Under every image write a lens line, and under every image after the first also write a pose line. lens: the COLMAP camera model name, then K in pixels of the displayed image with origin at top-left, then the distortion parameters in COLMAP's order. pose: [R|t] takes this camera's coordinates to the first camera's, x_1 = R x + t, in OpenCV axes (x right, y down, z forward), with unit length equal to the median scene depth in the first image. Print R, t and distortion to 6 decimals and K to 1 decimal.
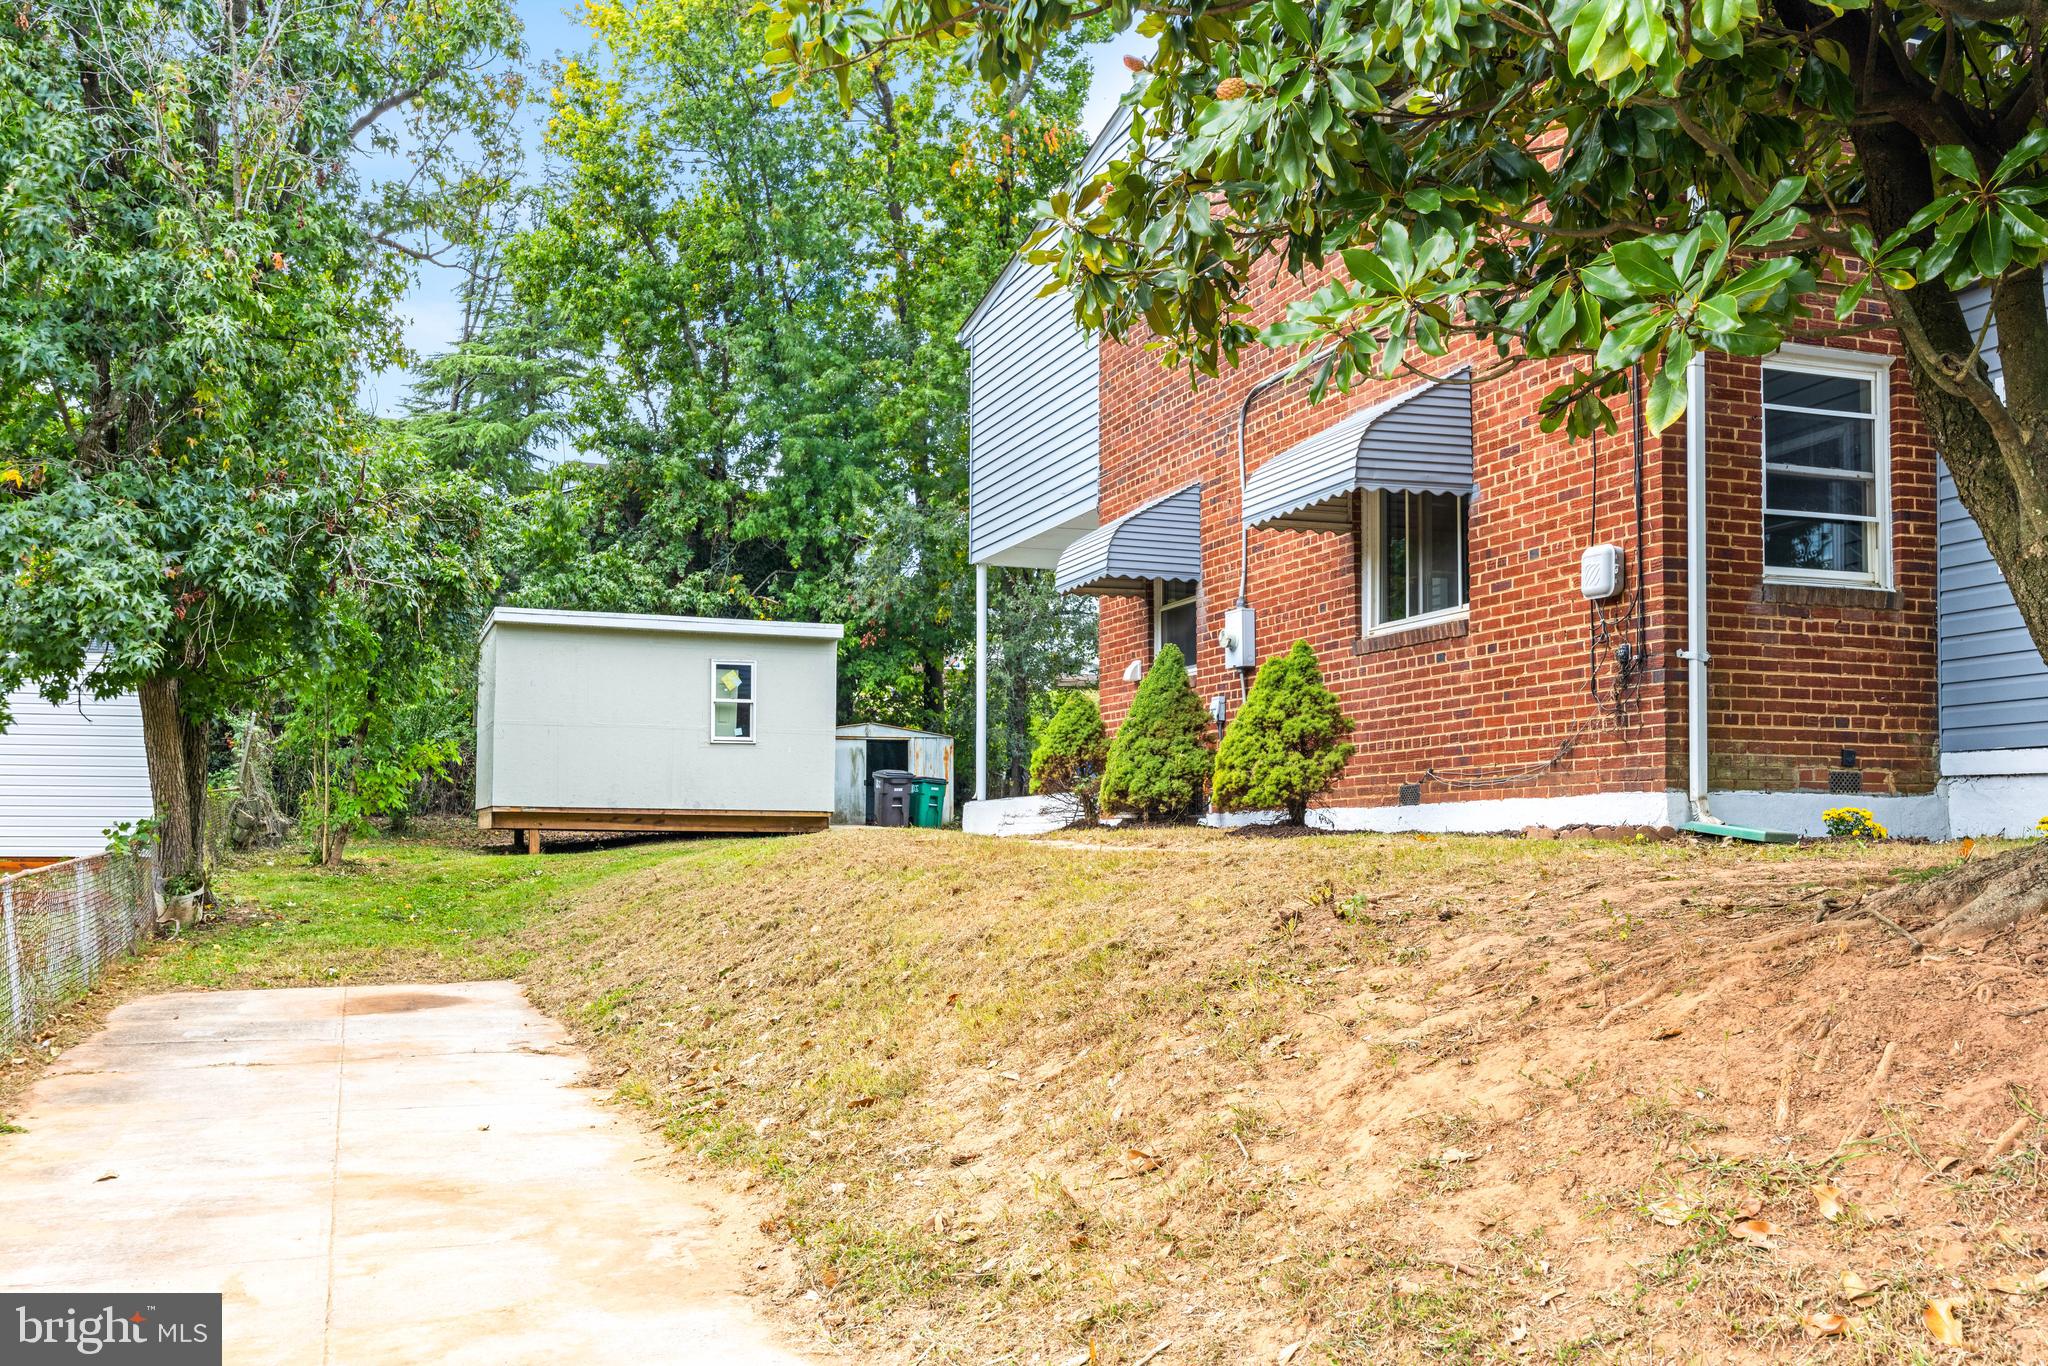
lens RADIAL K [[1712.6, 0, 1069.8], [0, 1712.6, 733.3], [0, 0, 1]] dist [0.028749, 0.006785]
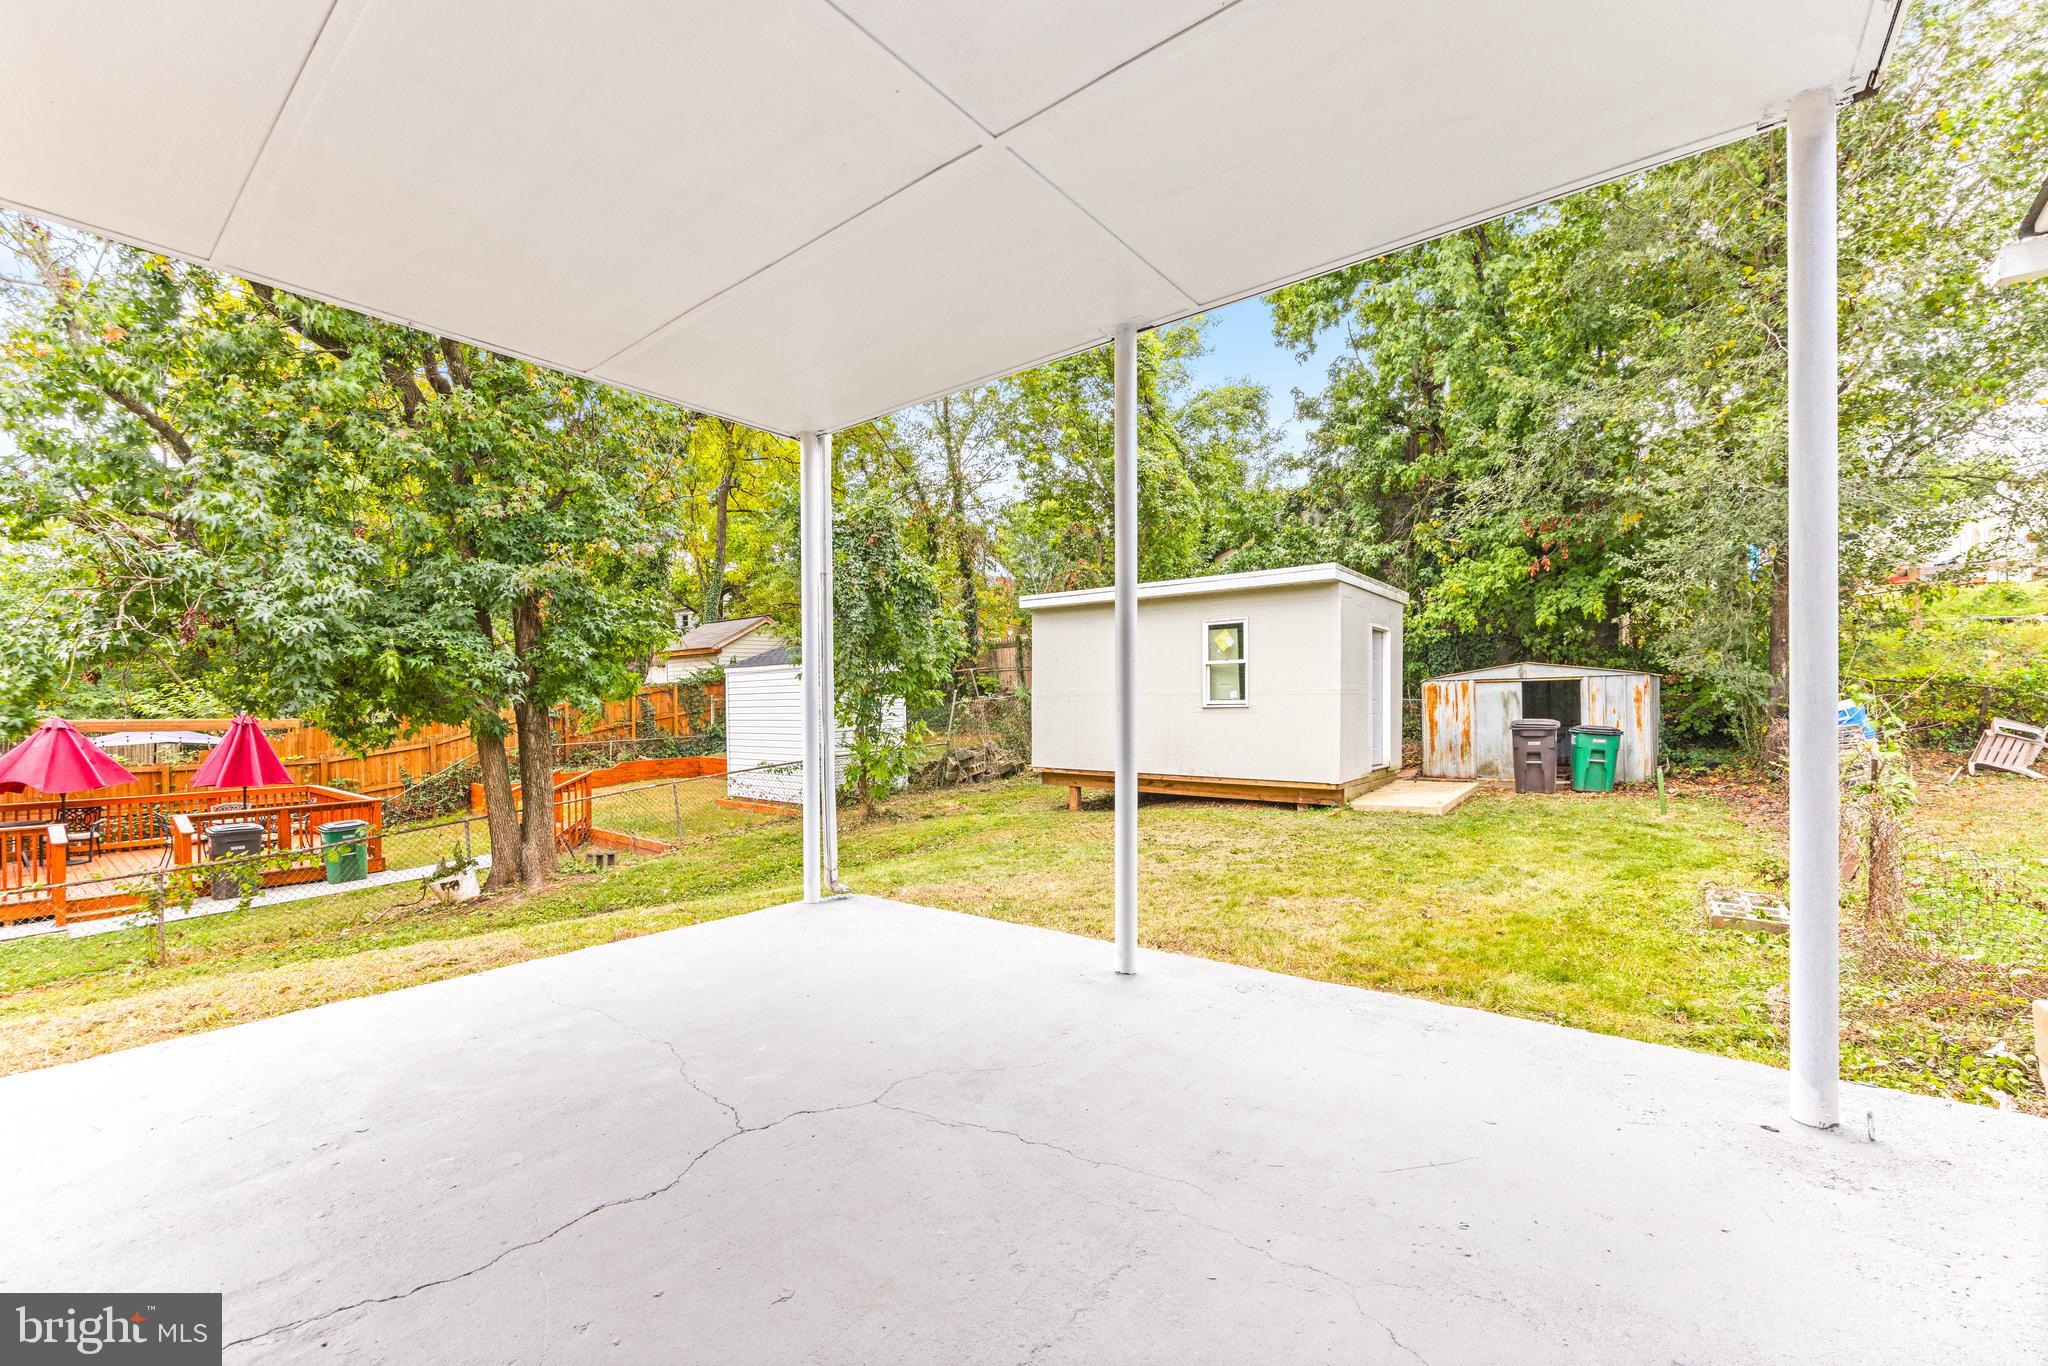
lens RADIAL K [[821.3, 0, 1023.4], [0, 821.3, 709.7], [0, 0, 1]] dist [0.003655, -0.000498]
pose [[0.492059, -0.003377, -0.870555, 0.102134], [0.067315, 0.997146, 0.034180, -0.011366], [0.867955, -0.075420, 0.490882, 0.489811]]
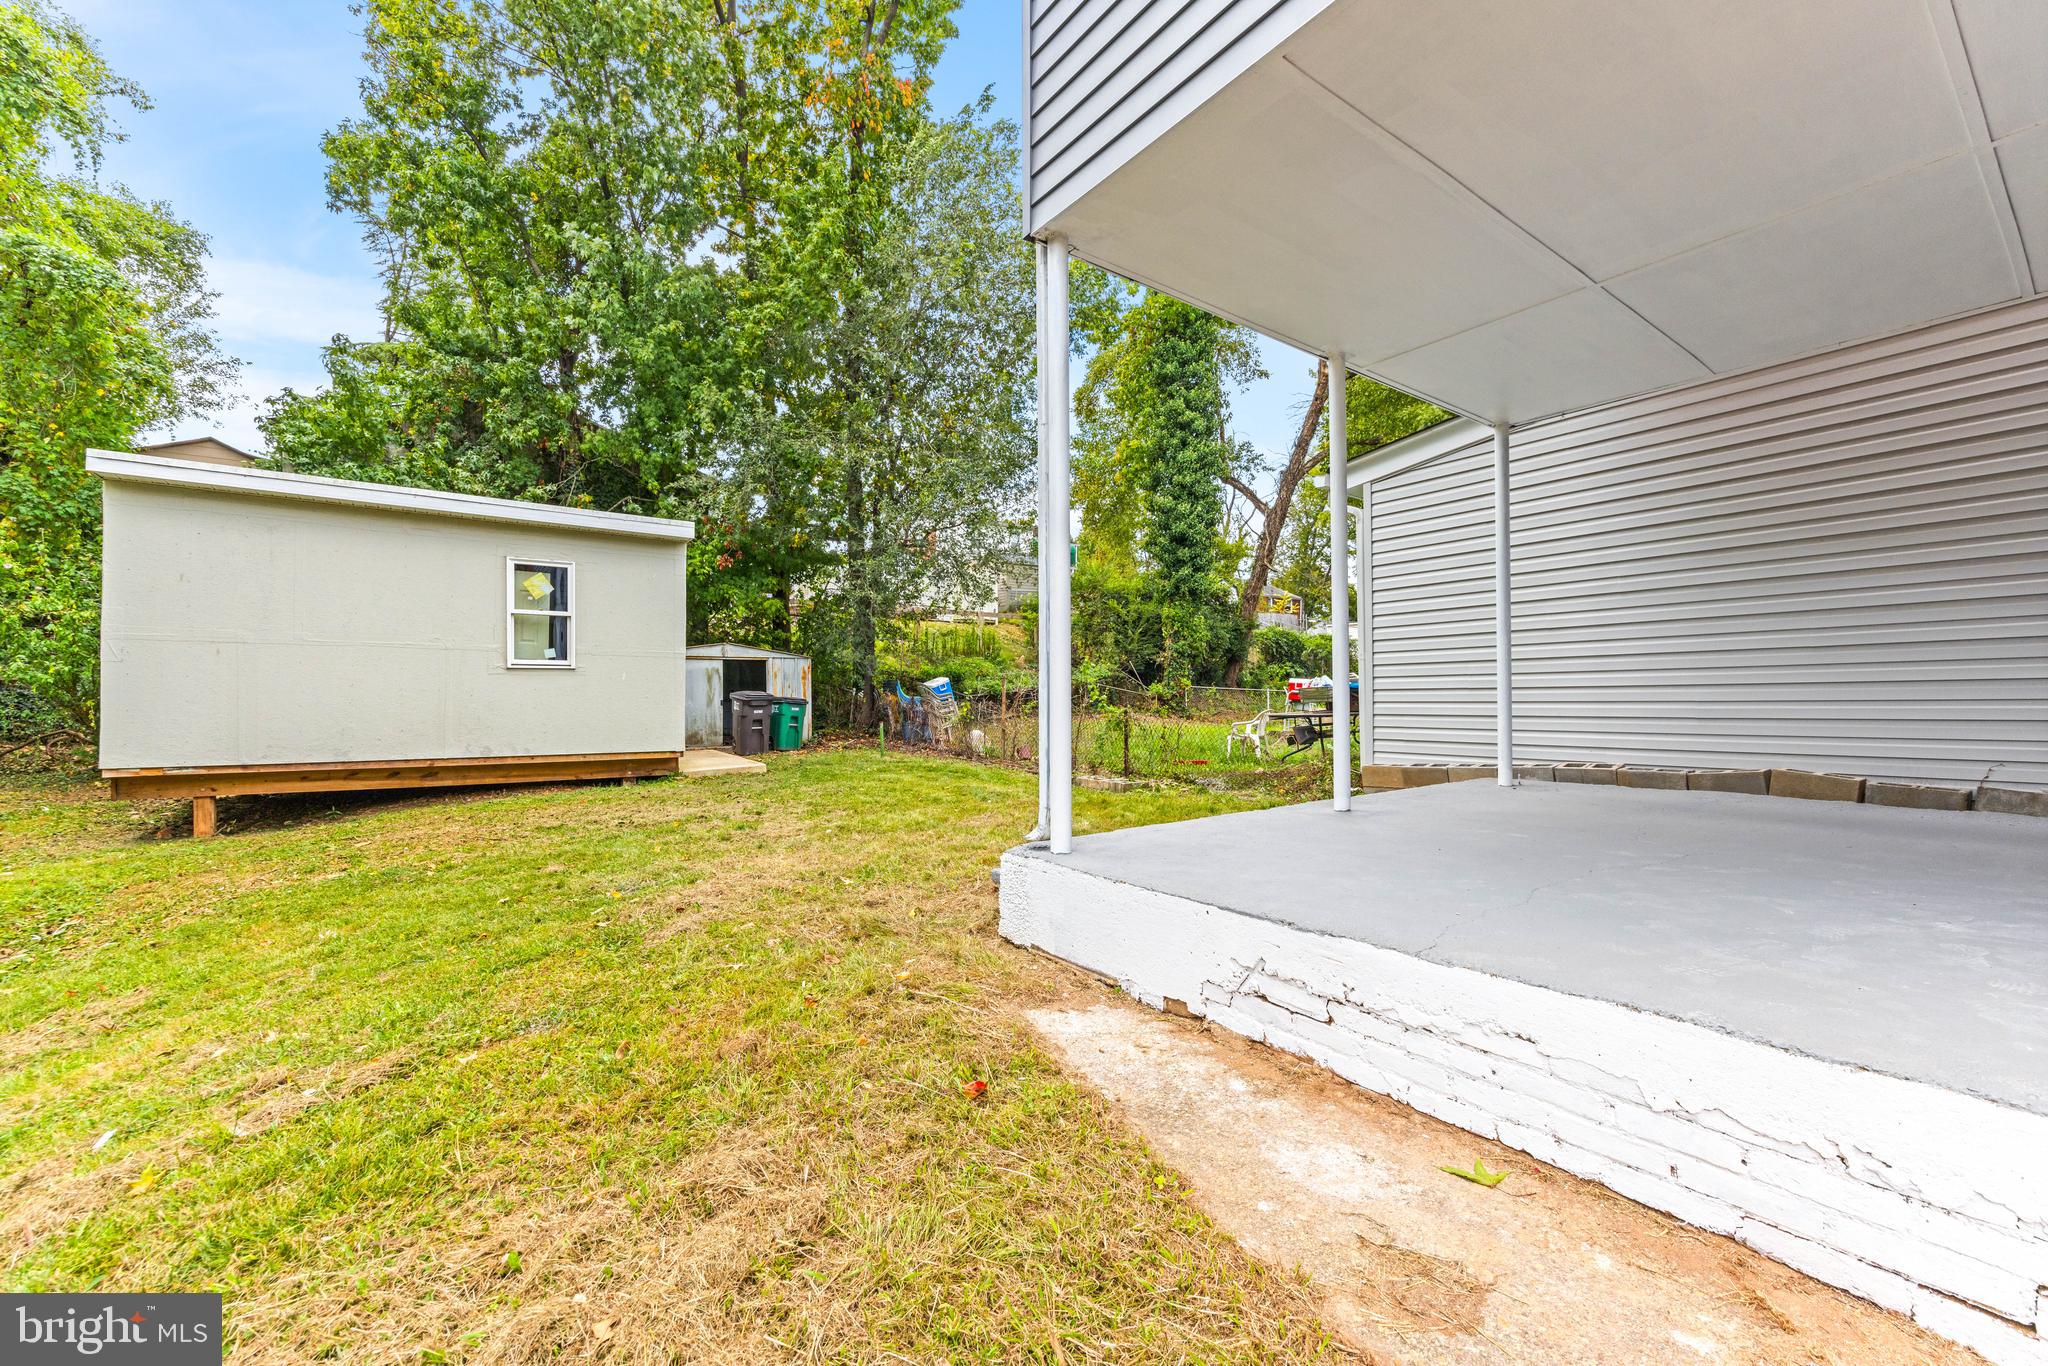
lens RADIAL K [[821.3, 0, 1016.2], [0, 821.3, 685.1], [0, 0, 1]] dist [0.003655, -0.000498]
pose [[0.973418, -0.000658, 0.229033, -0.053555], [-0.009730, 0.998974, 0.044224, -0.003645], [-0.228827, -0.045277, 0.972414, 0.427640]]
